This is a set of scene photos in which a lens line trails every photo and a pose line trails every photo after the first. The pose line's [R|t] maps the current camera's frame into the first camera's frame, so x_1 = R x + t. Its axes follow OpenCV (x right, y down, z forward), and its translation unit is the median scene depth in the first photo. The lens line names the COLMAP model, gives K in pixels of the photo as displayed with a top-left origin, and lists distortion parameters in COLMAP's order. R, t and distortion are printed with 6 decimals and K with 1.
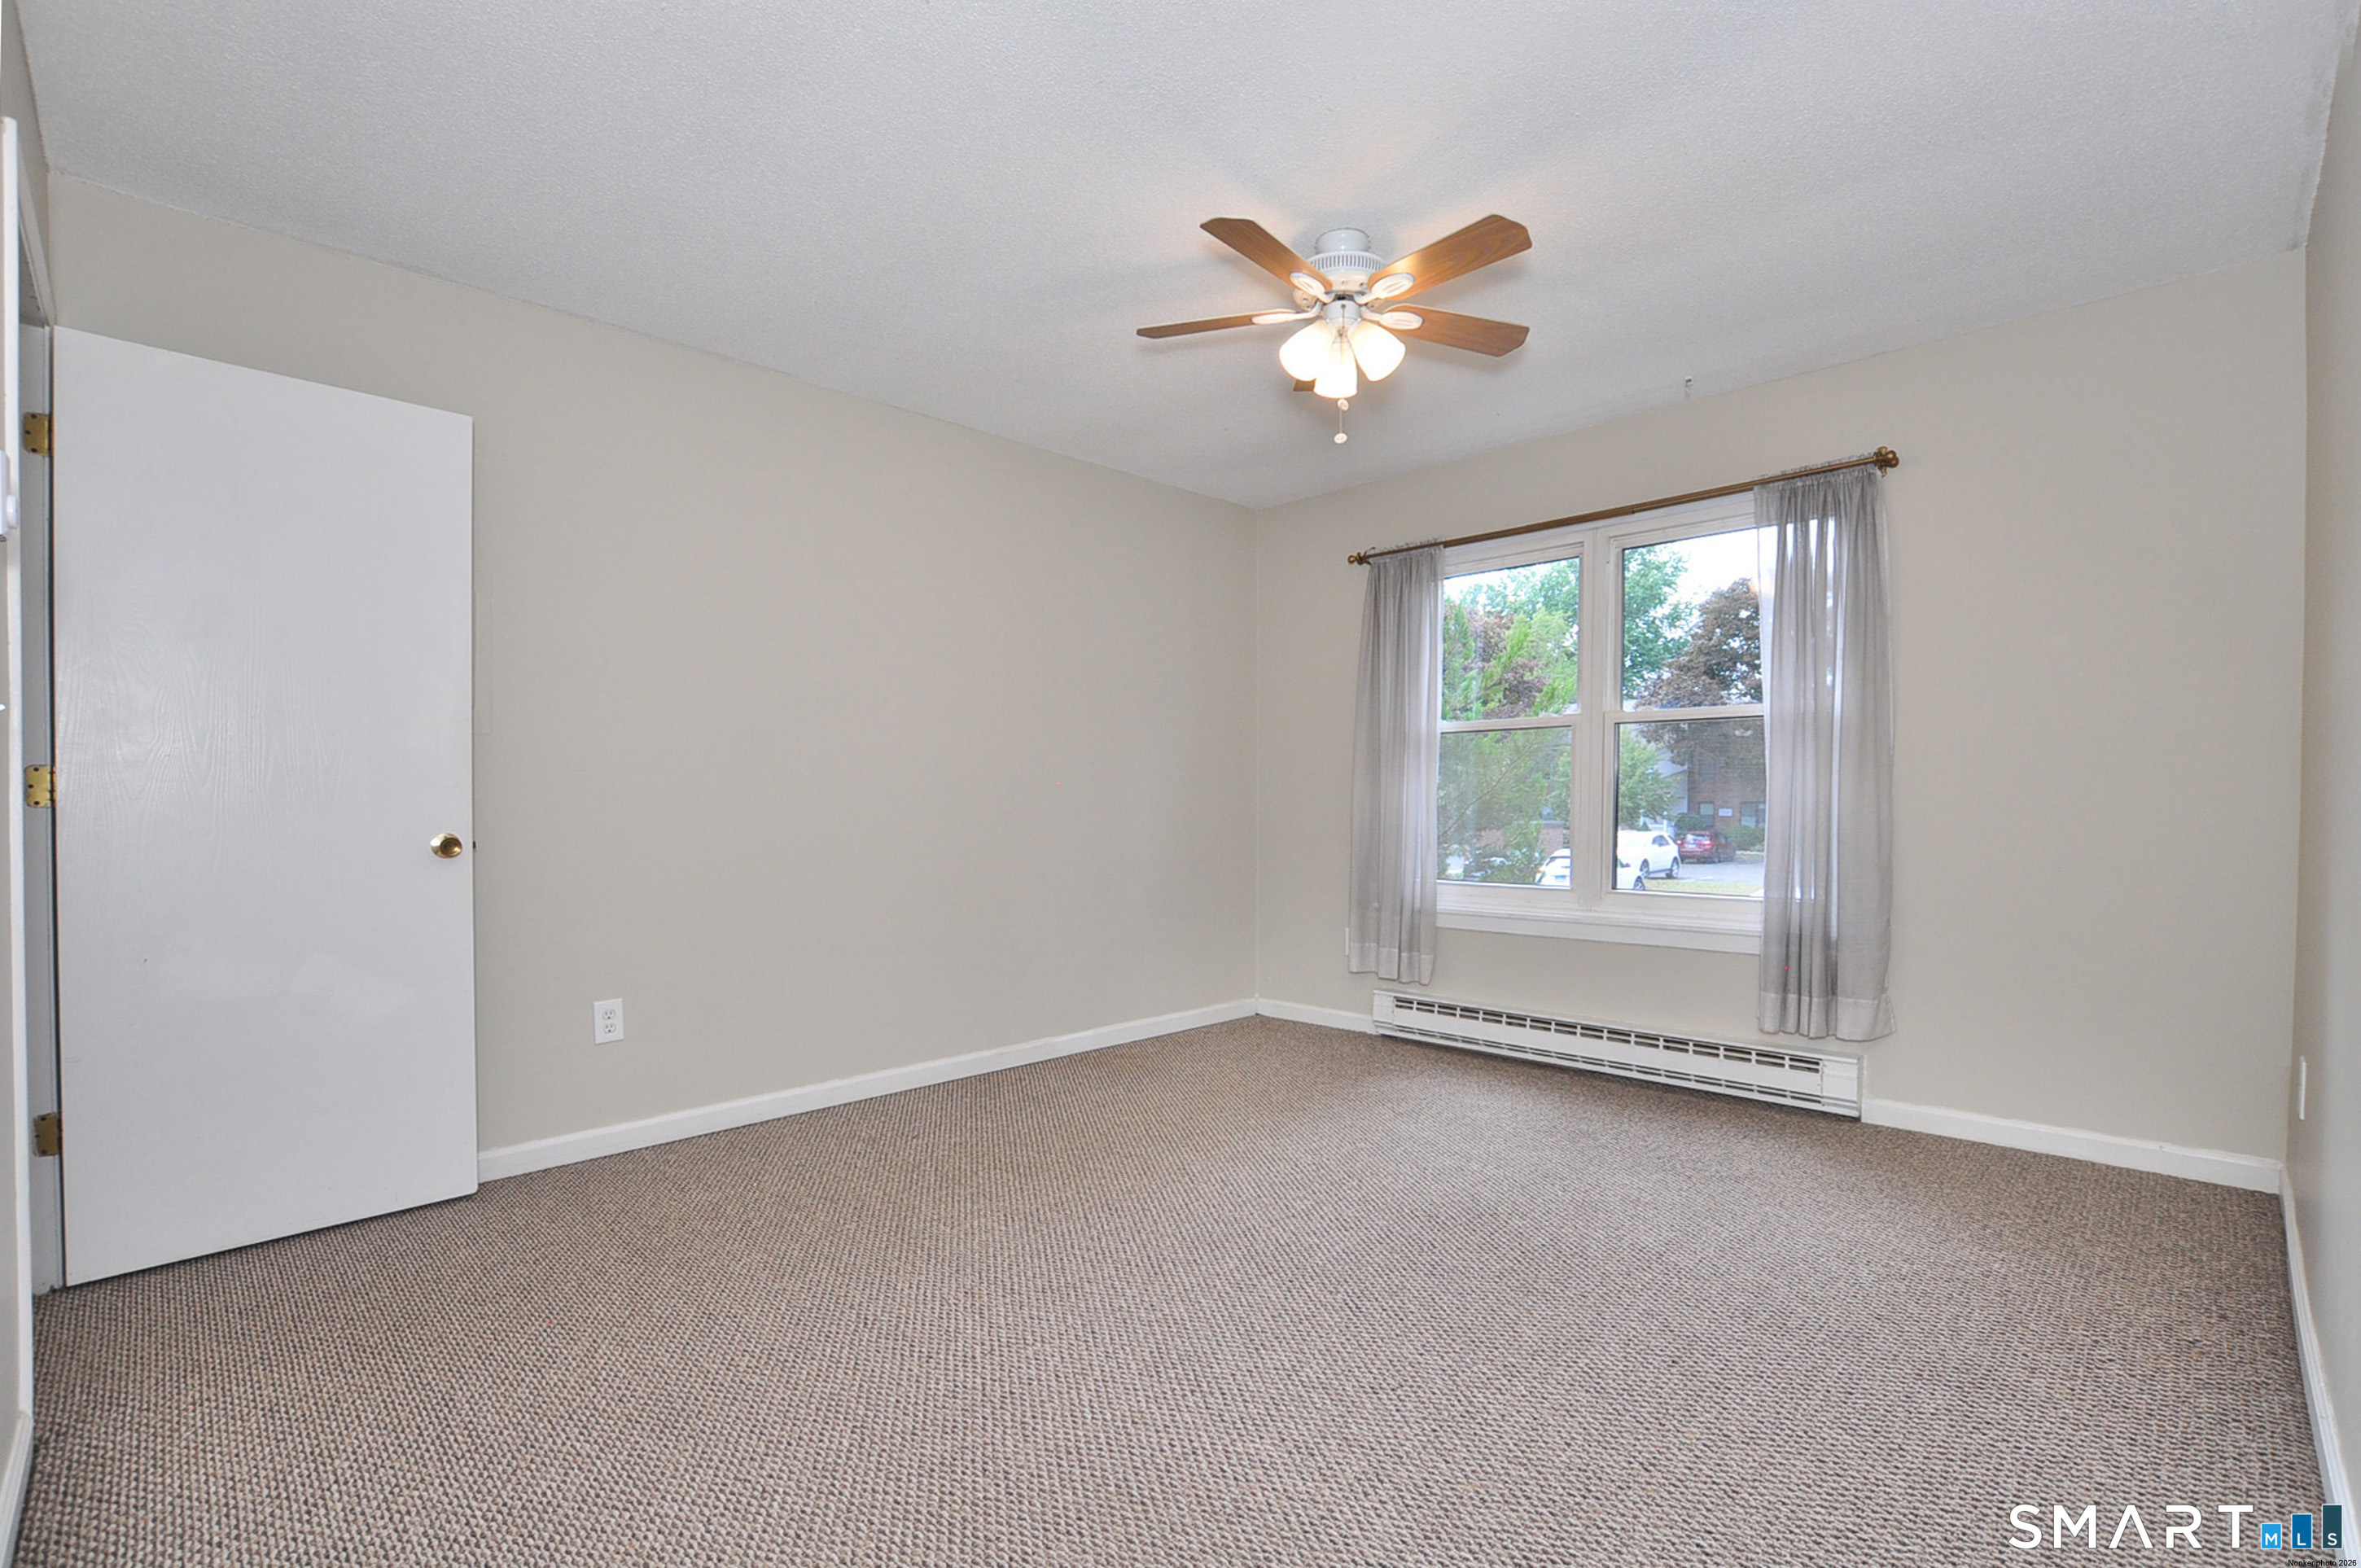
lens RADIAL K [[1043.2, 0, 1187.6], [0, 1043.2, 808.4], [0, 0, 1]] dist [-0.031707, -0.000227]
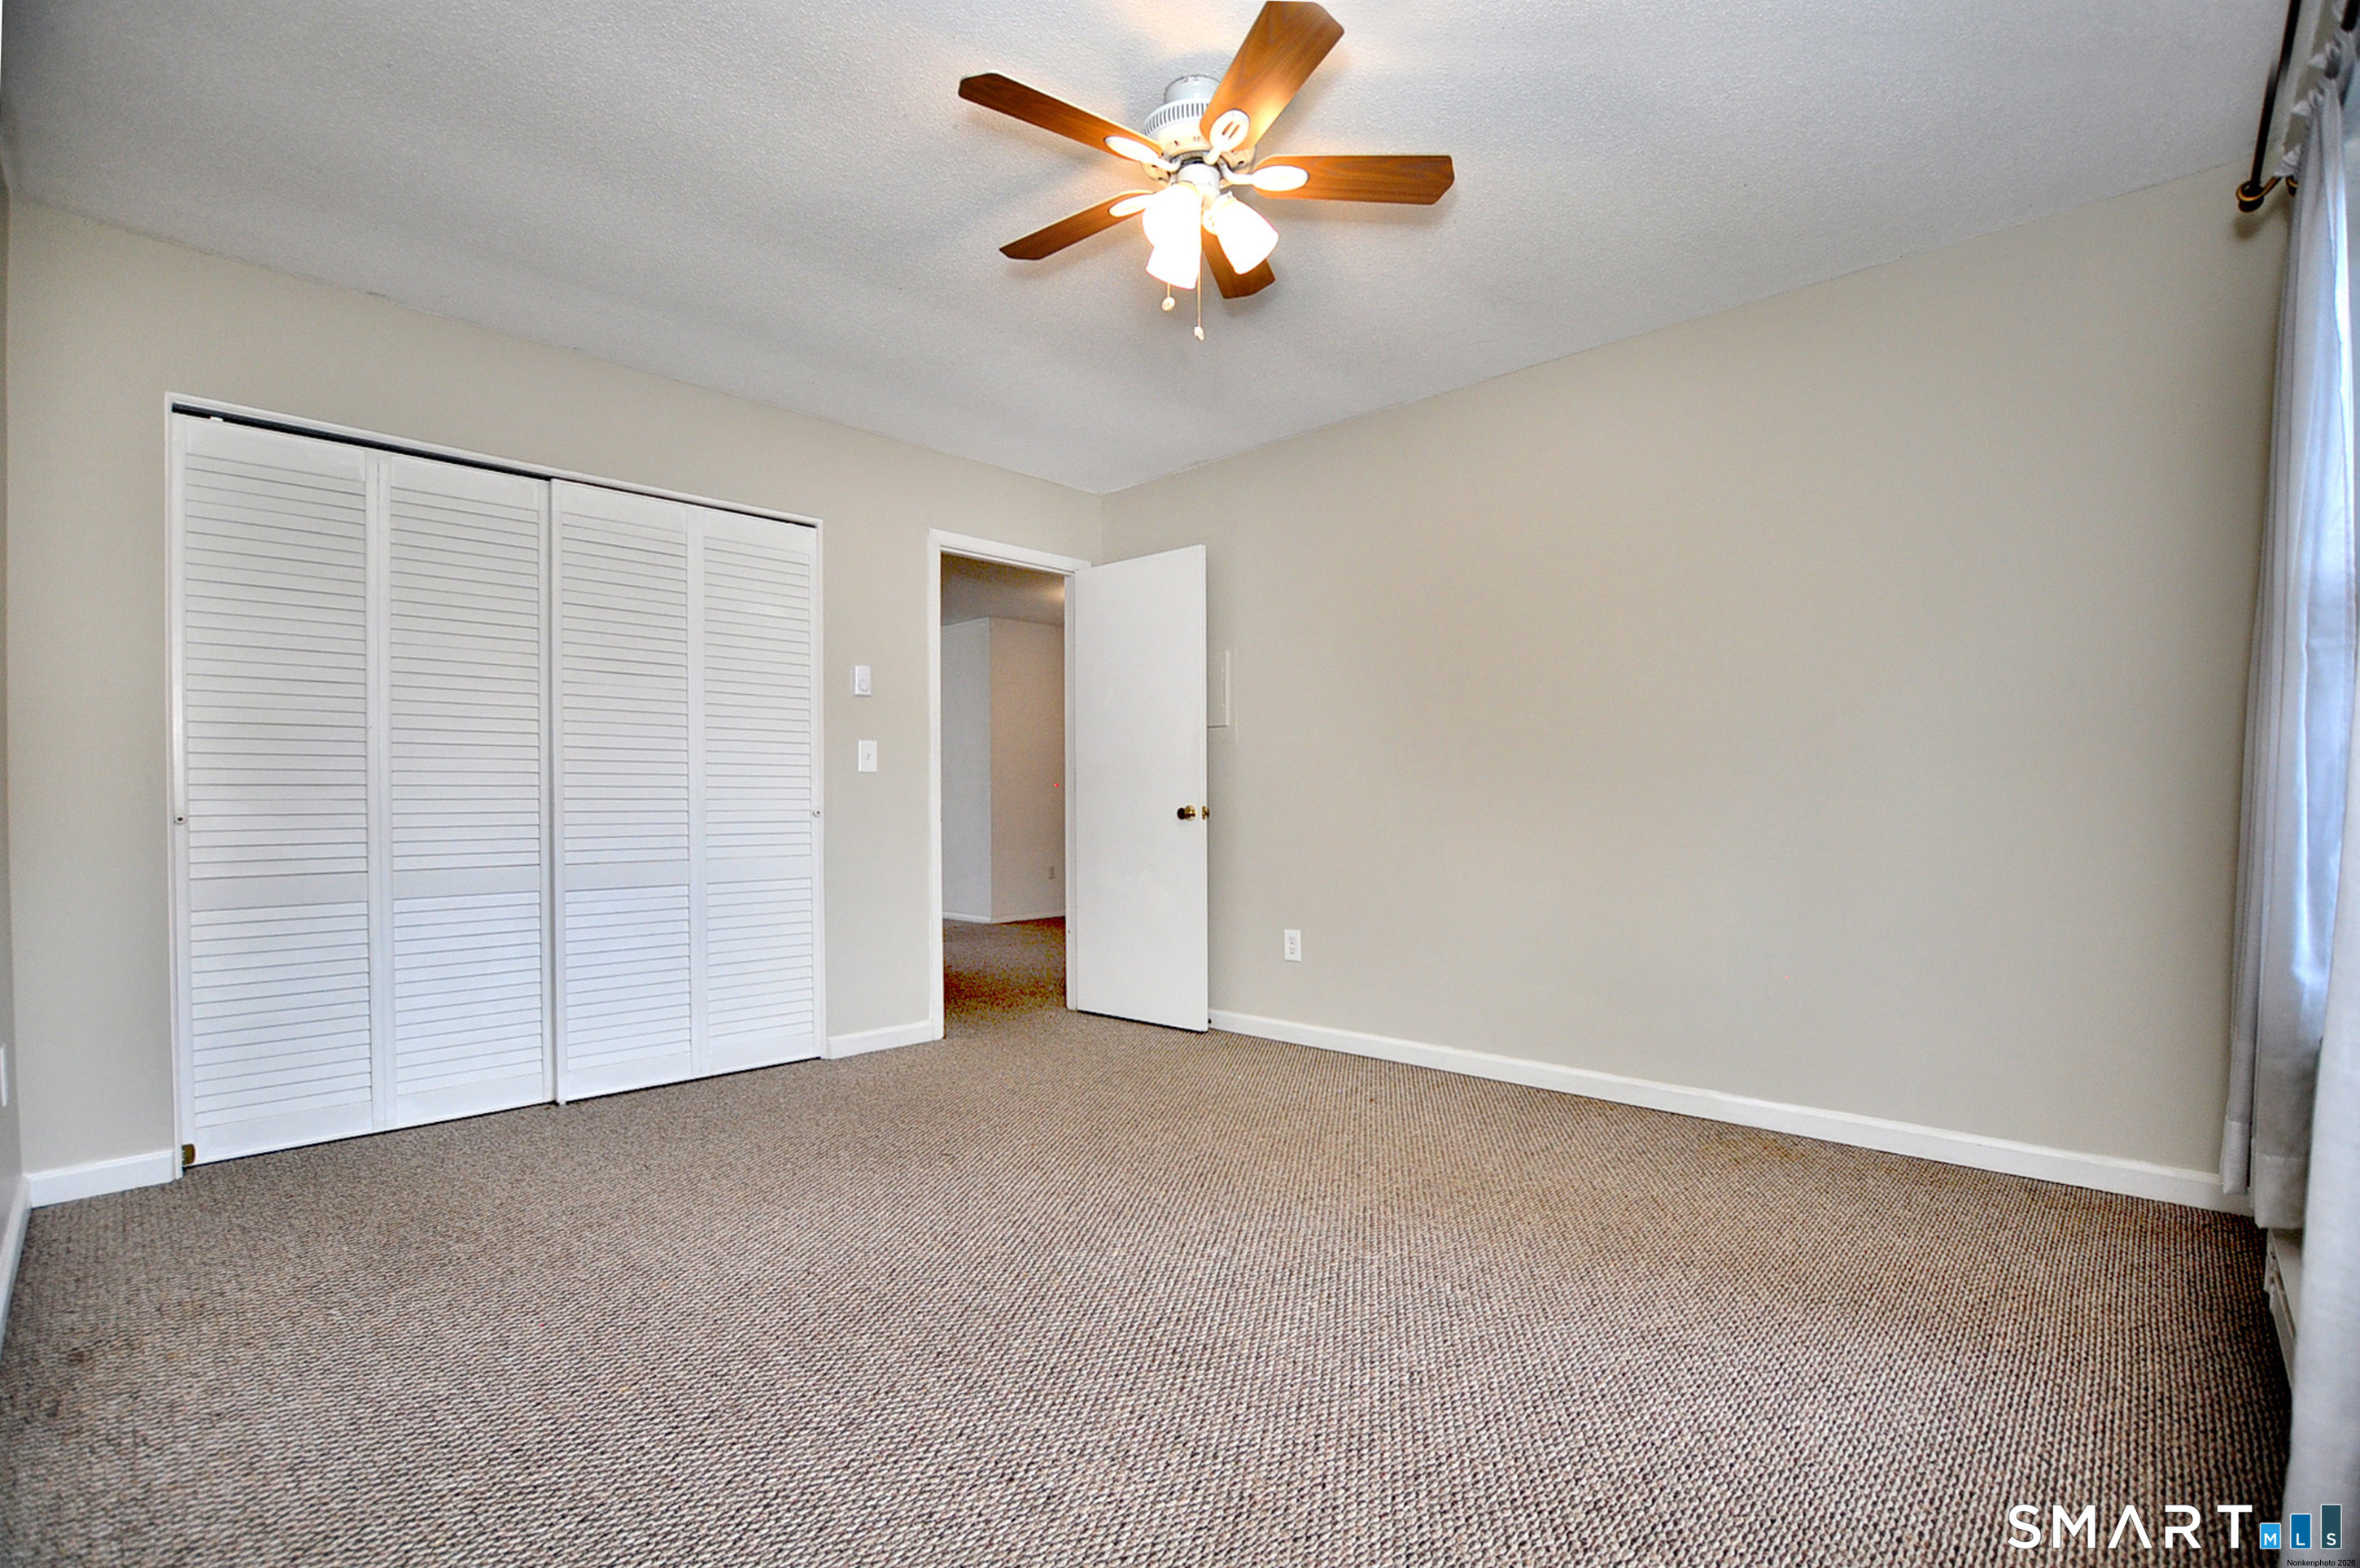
lens RADIAL K [[1042.8, 0, 1187.1], [0, 1042.8, 808.4], [0, 0, 1]] dist [-0.031707, -0.000227]
pose [[0.030690, 0.007127, -0.999504, 0.813426], [0.005098, 0.999960, 0.007287, 0.014487], [0.999516, -0.005319, 0.030652, 0.824268]]
